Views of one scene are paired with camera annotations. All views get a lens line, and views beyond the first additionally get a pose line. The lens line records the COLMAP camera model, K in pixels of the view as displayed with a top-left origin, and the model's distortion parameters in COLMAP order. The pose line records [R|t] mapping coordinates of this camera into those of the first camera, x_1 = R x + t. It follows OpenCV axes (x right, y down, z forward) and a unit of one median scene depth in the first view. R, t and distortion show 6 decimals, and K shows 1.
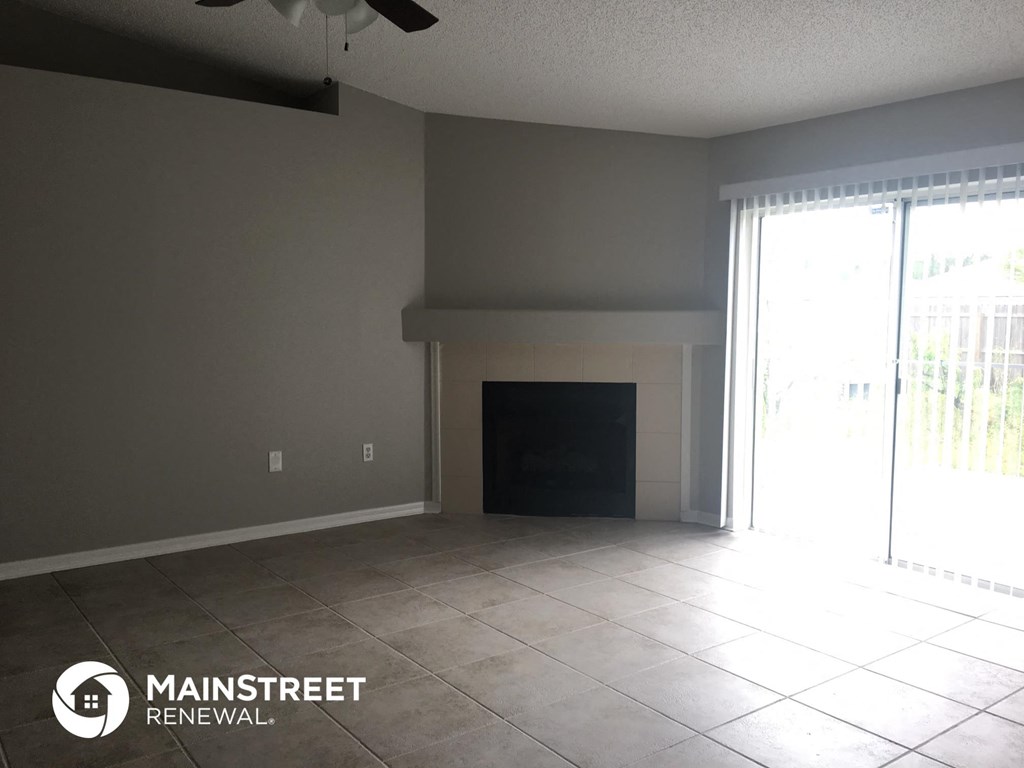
lens RADIAL K [[875.4, 0, 512.0], [0, 875.4, 384.0], [0, 0, 1]] dist [0.079864, -0.092824]
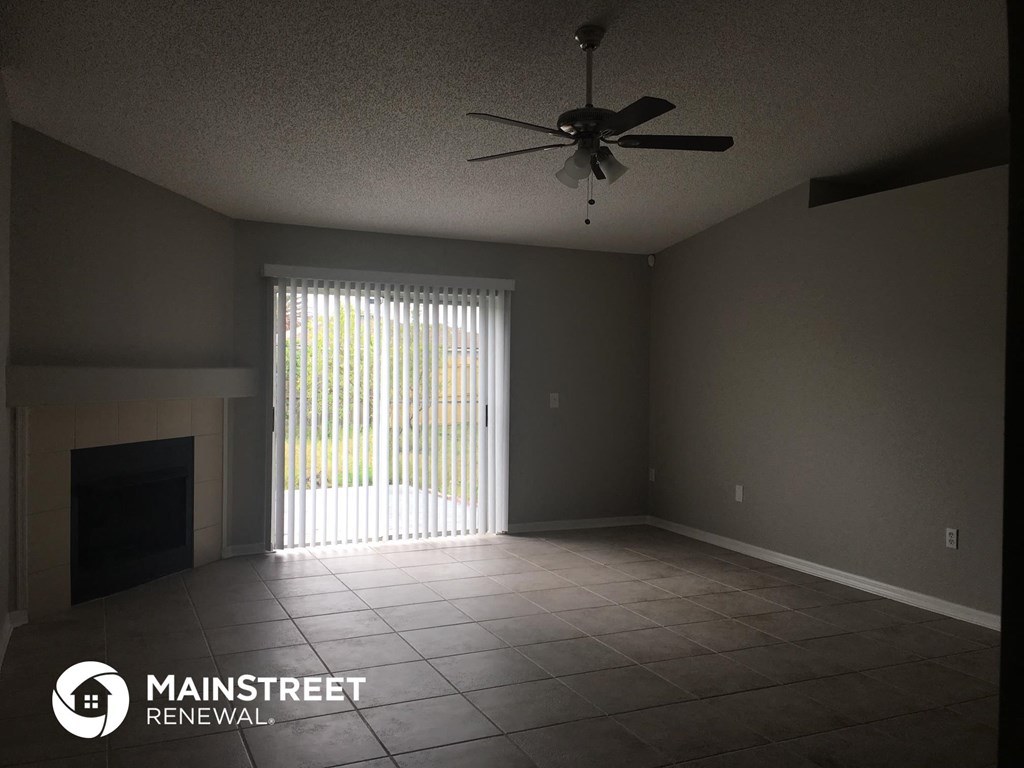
lens RADIAL K [[875.4, 0, 512.0], [0, 875.4, 384.0], [0, 0, 1]] dist [0.079864, -0.092824]
pose [[0.203752, -0.023860, 0.978732, -0.808602], [0.068472, 0.997602, 0.010066, -0.047419], [-0.976625, 0.064965, 0.204897, 0.410265]]
